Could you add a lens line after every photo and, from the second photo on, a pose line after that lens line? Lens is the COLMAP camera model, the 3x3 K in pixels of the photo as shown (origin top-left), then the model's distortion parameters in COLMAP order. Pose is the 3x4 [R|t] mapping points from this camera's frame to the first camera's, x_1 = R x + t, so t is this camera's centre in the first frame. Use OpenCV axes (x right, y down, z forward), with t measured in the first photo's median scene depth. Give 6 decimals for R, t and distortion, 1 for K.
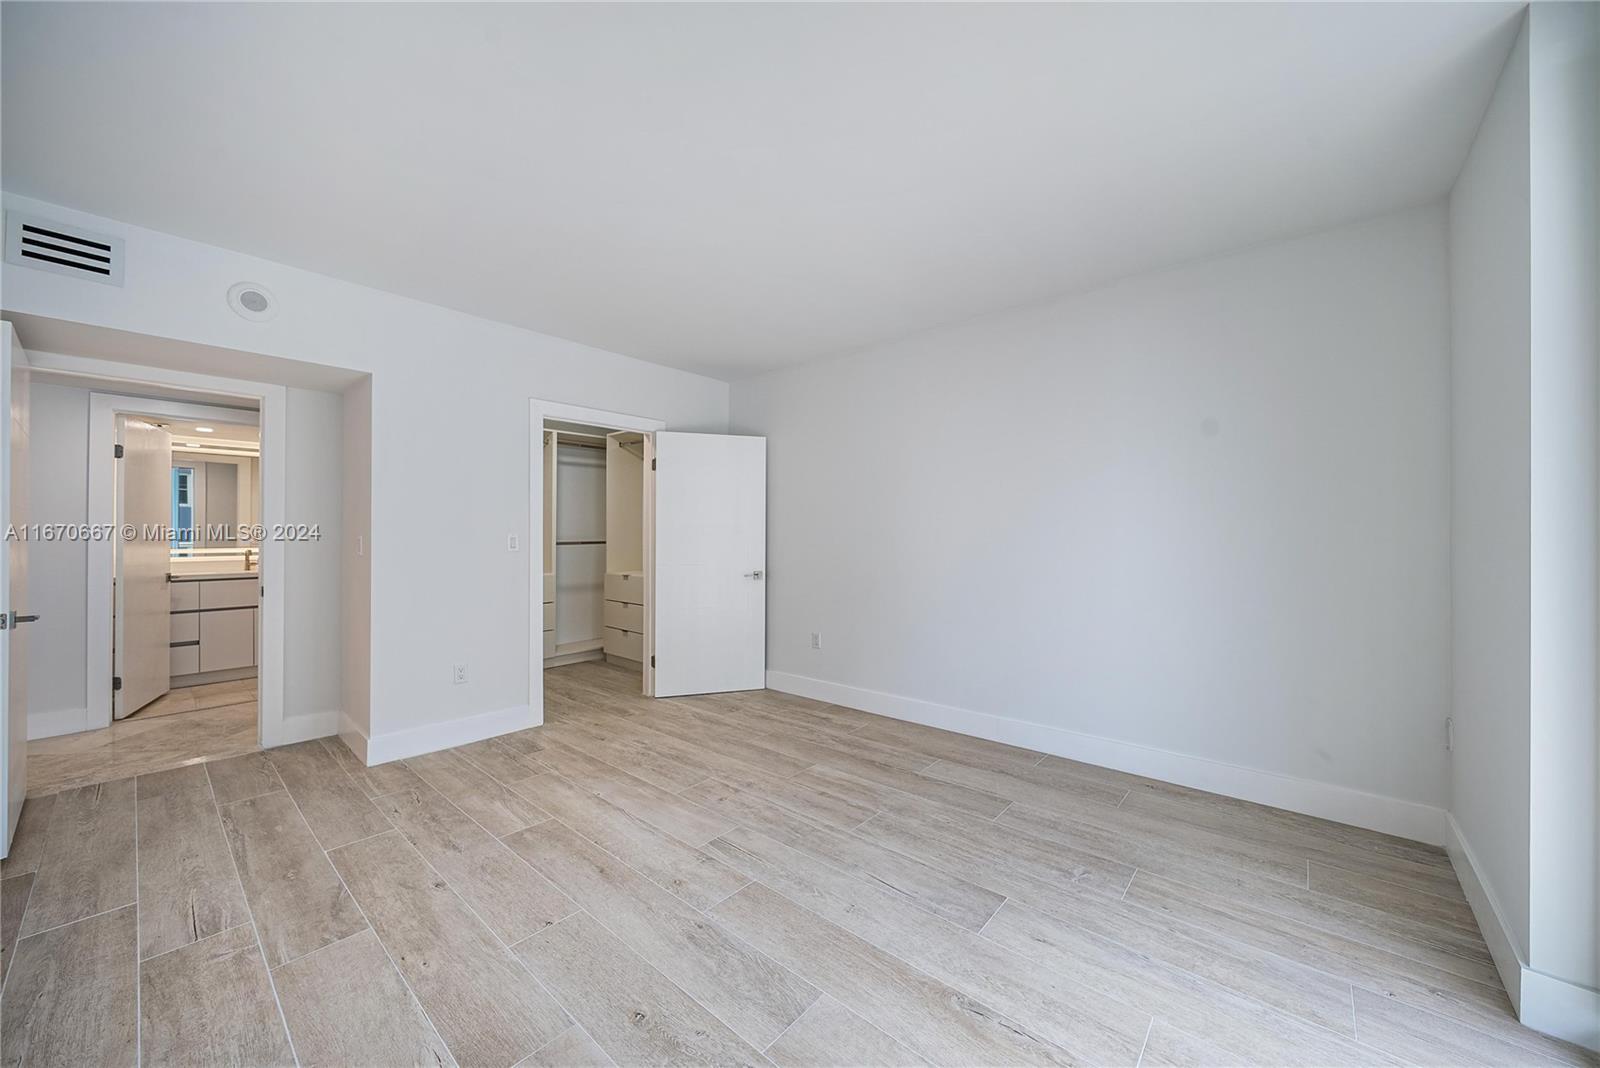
lens RADIAL K [[588.8, 0, 801.6], [0, 588.8, 538.4], [0, 0, 1]] dist [0.002815, 0.000358]
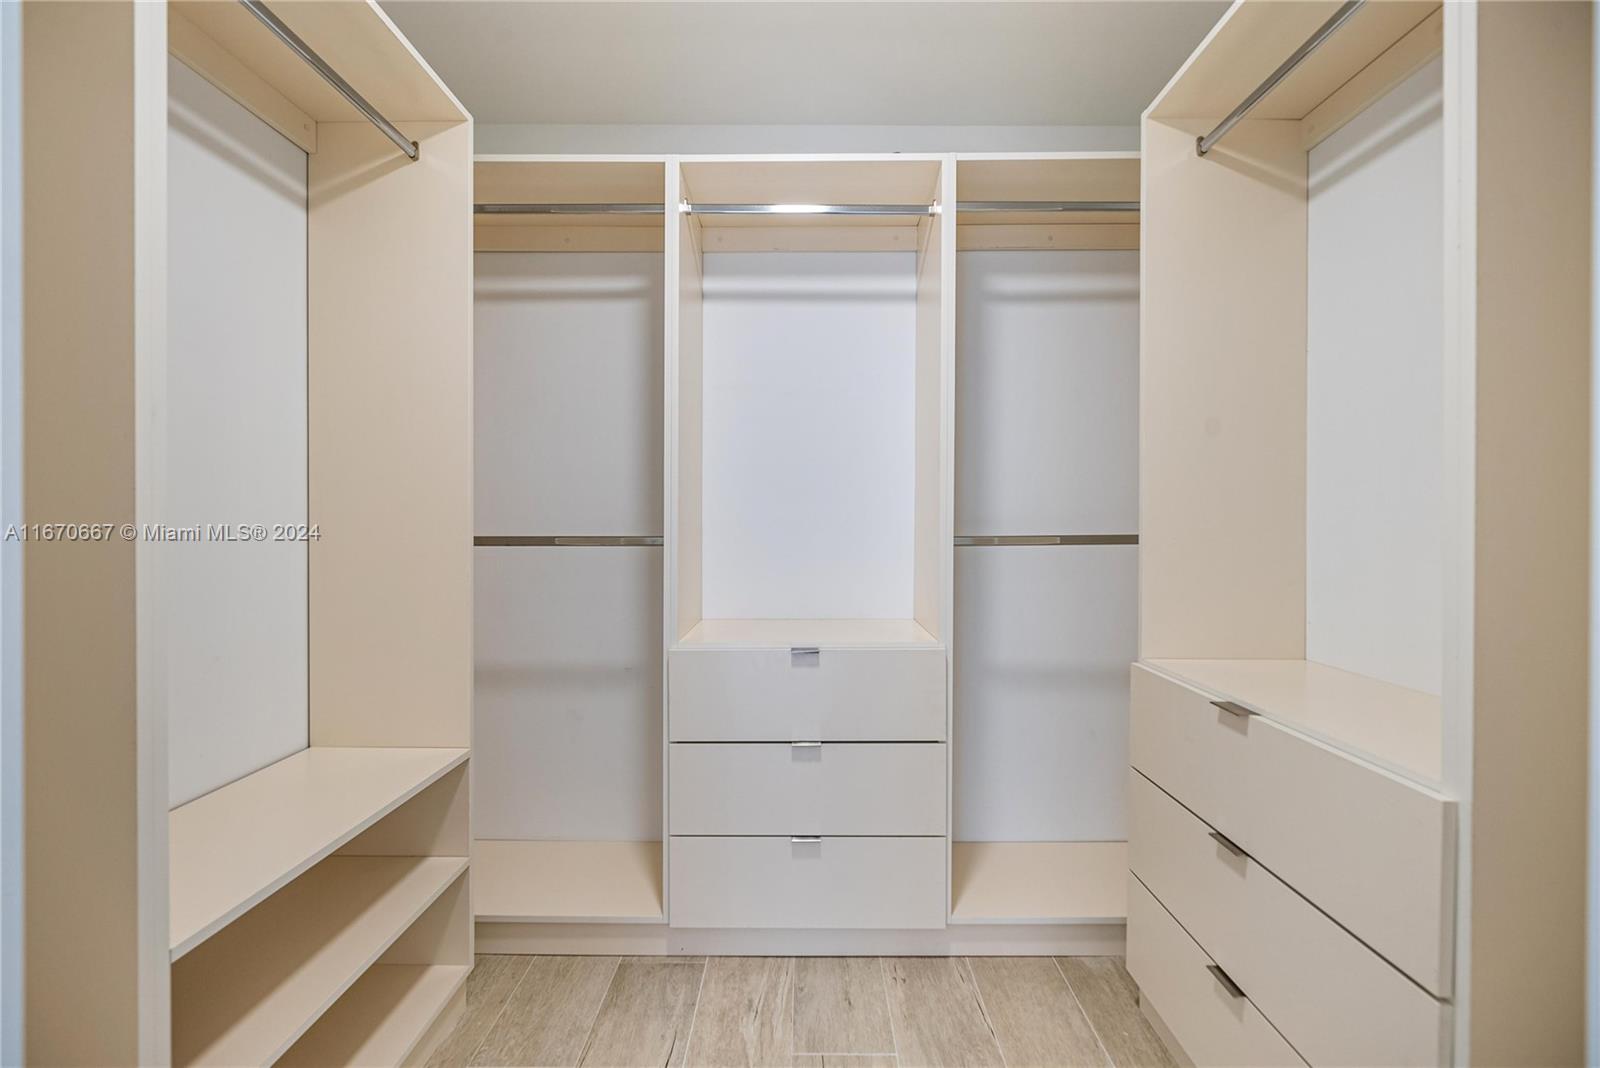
lens RADIAL K [[588.8, 0, 802.6], [0, 588.8, 532.7], [0, 0, 1]] dist [0.002815, 0.000358]
pose [[0.648297, 0.004156, -0.761376, -0.225286], [0.005458, 0.999934, 0.010106, -0.000712], [0.761368, -0.010707, 0.648232, 0.709957]]
